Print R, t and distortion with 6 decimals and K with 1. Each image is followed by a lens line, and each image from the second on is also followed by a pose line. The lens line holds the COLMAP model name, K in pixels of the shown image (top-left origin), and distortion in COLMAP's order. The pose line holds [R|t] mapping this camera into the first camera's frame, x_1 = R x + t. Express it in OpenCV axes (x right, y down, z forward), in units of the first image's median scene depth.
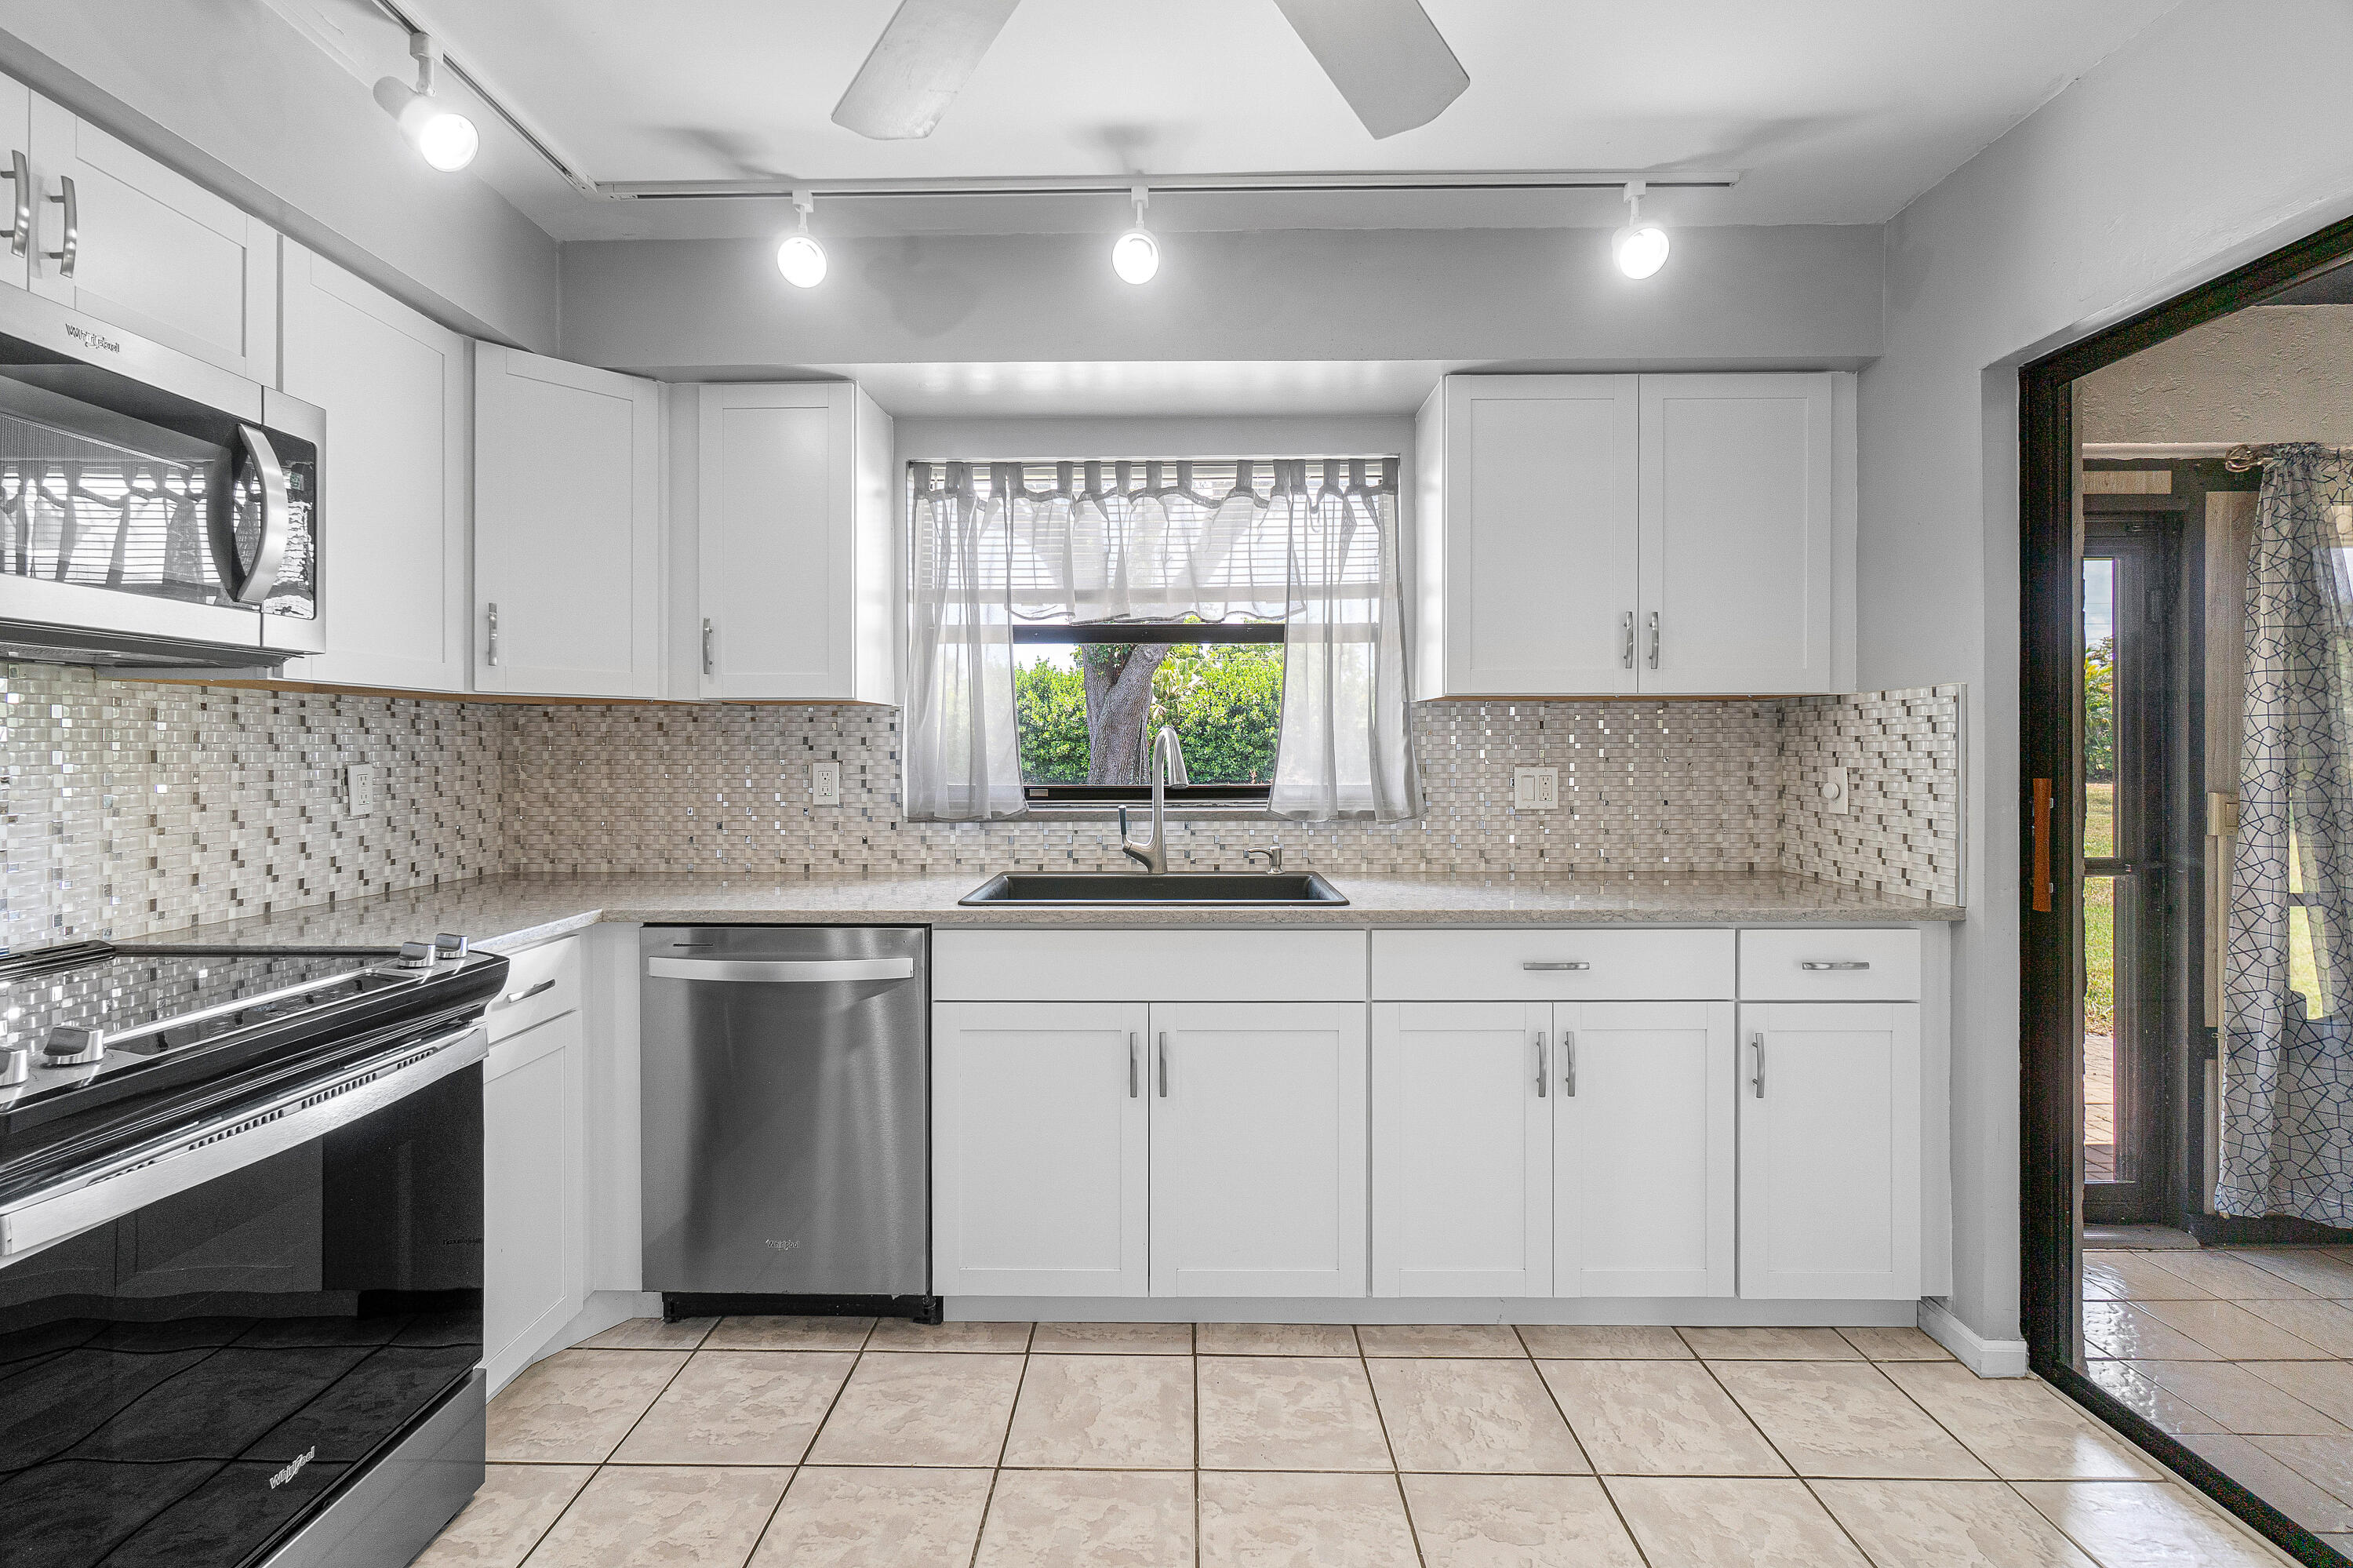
lens RADIAL K [[1027.1, 0, 1173.2], [0, 1027.1, 762.7], [0, 0, 1]] dist [-0.007117, 0.002554]
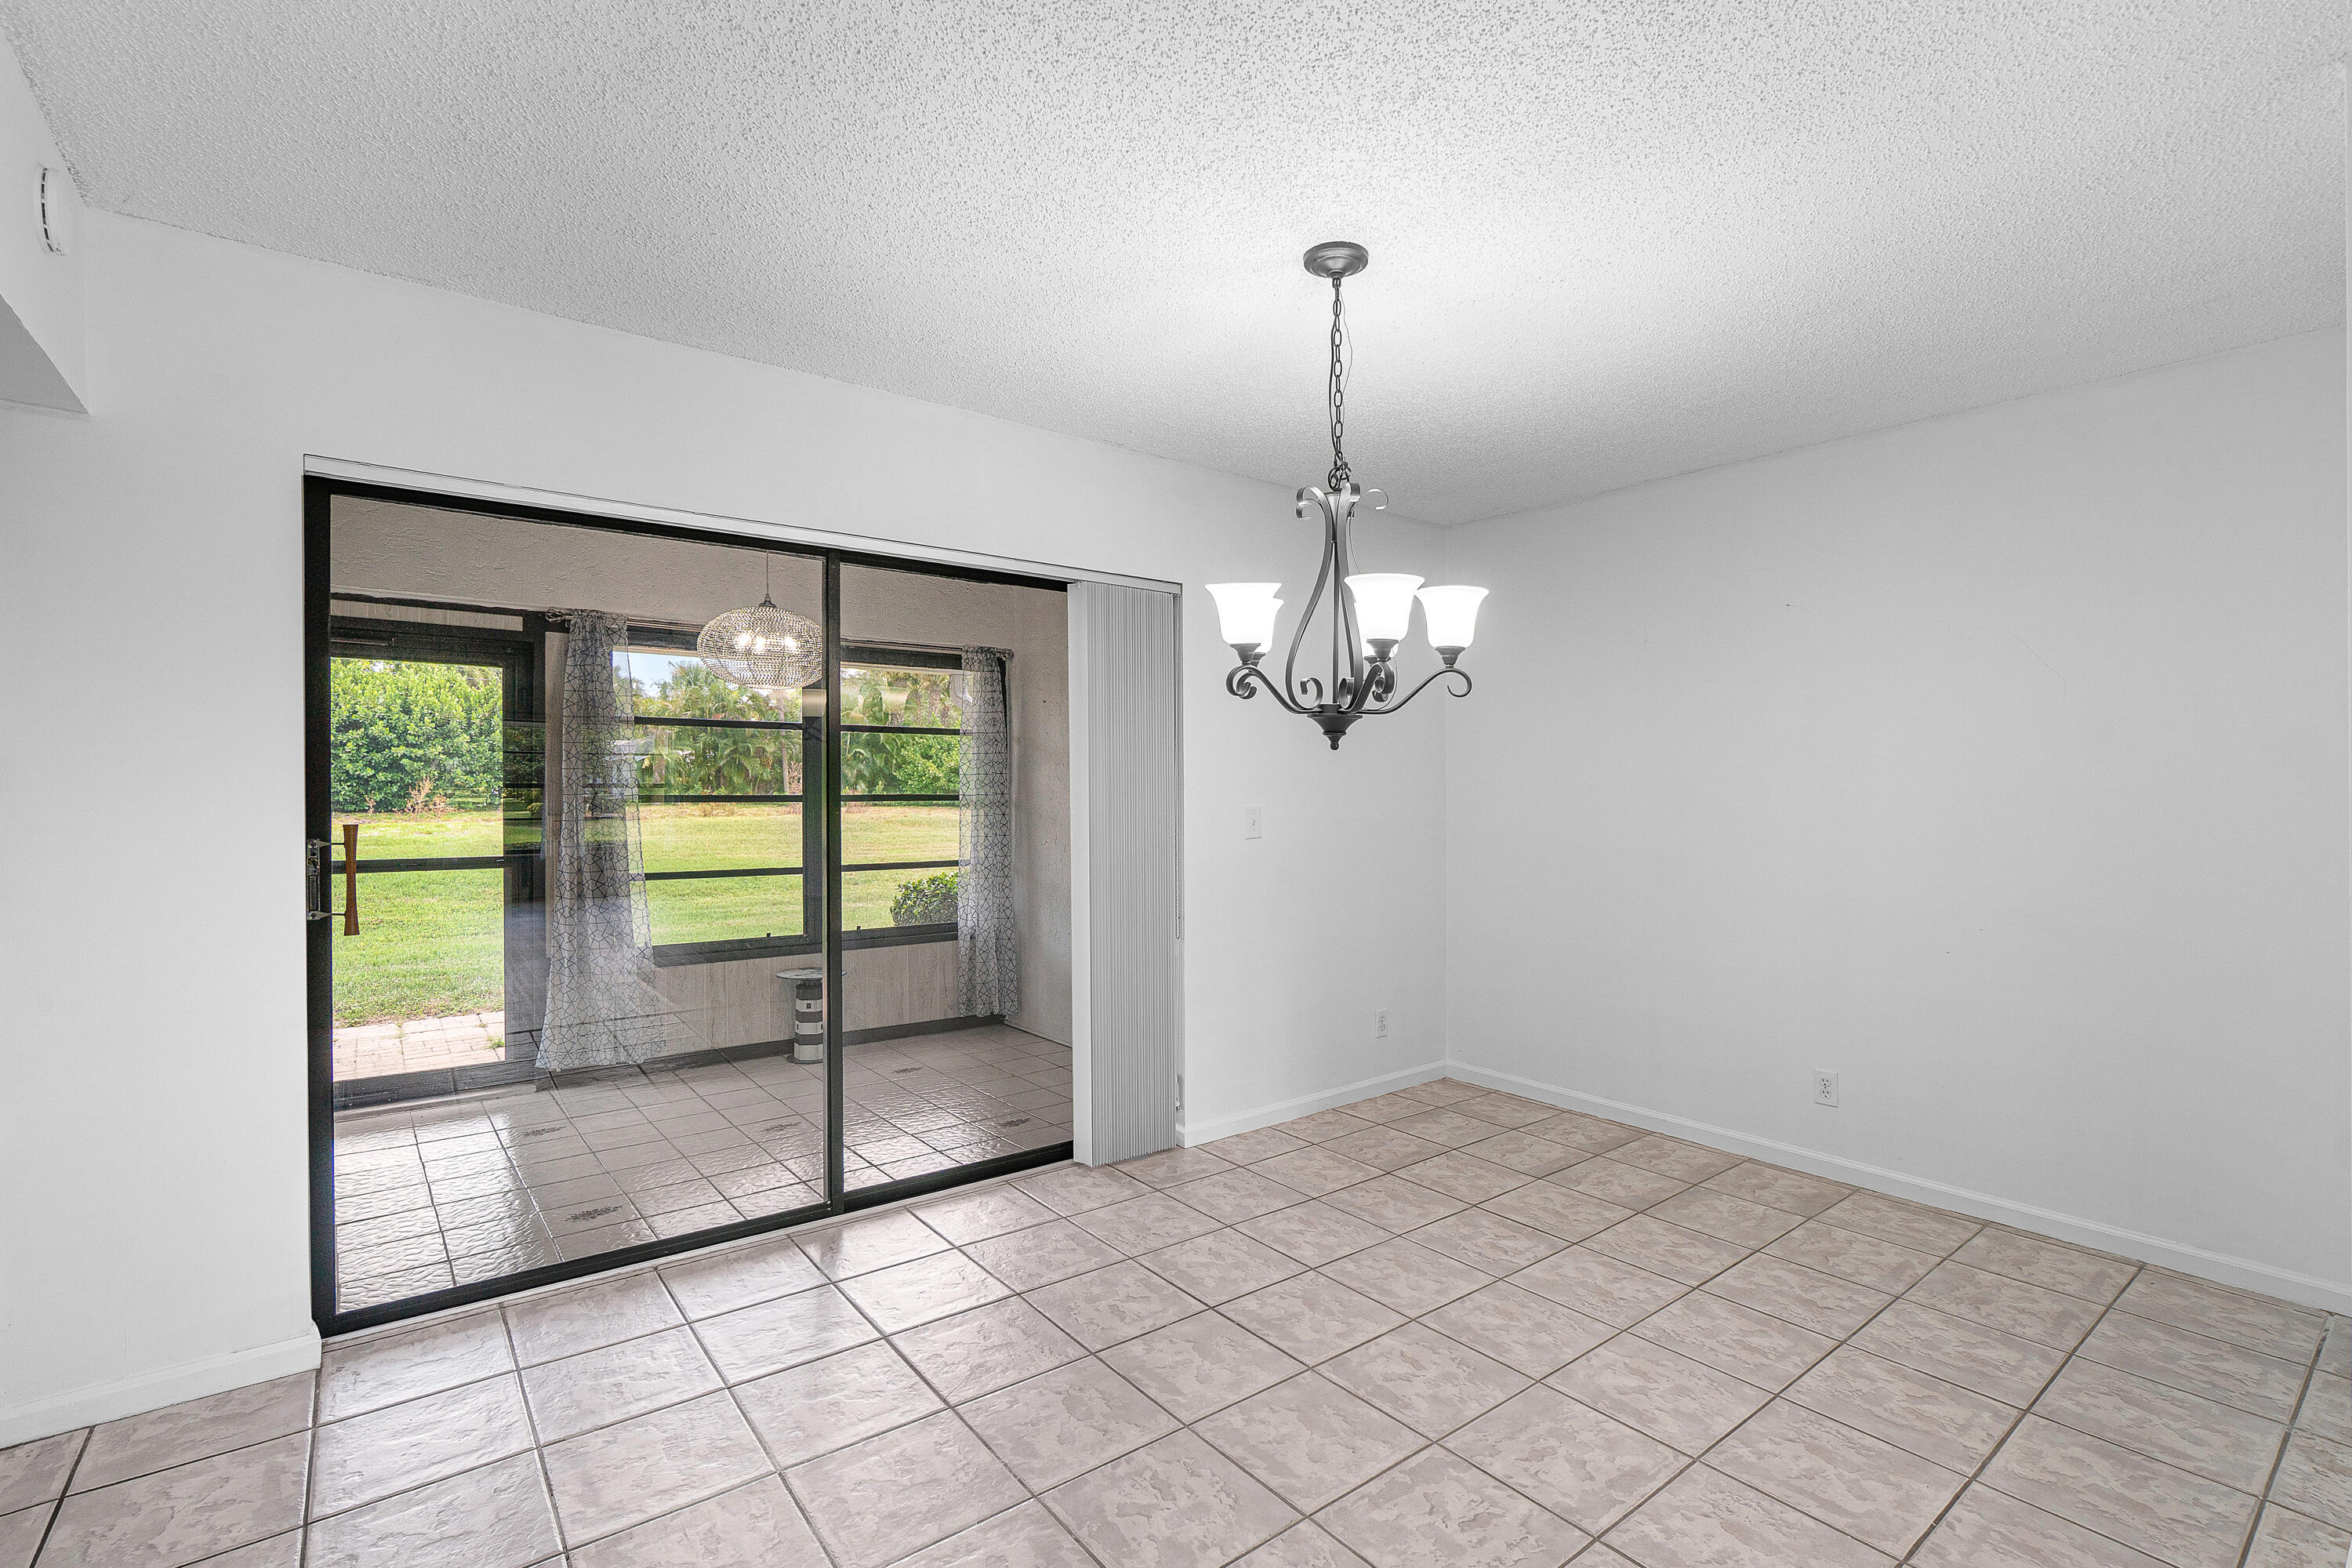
lens RADIAL K [[1031.9, 0, 1223.4], [0, 1031.9, 786.5], [0, 0, 1]] dist [-0.028874, 0.007599]
pose [[0.753028, 0.009741, 0.657916, 0.868555], [-0.007098, 0.999952, -0.006682, -0.013516], [-0.657950, 0.000362, 0.753062, -1.104310]]
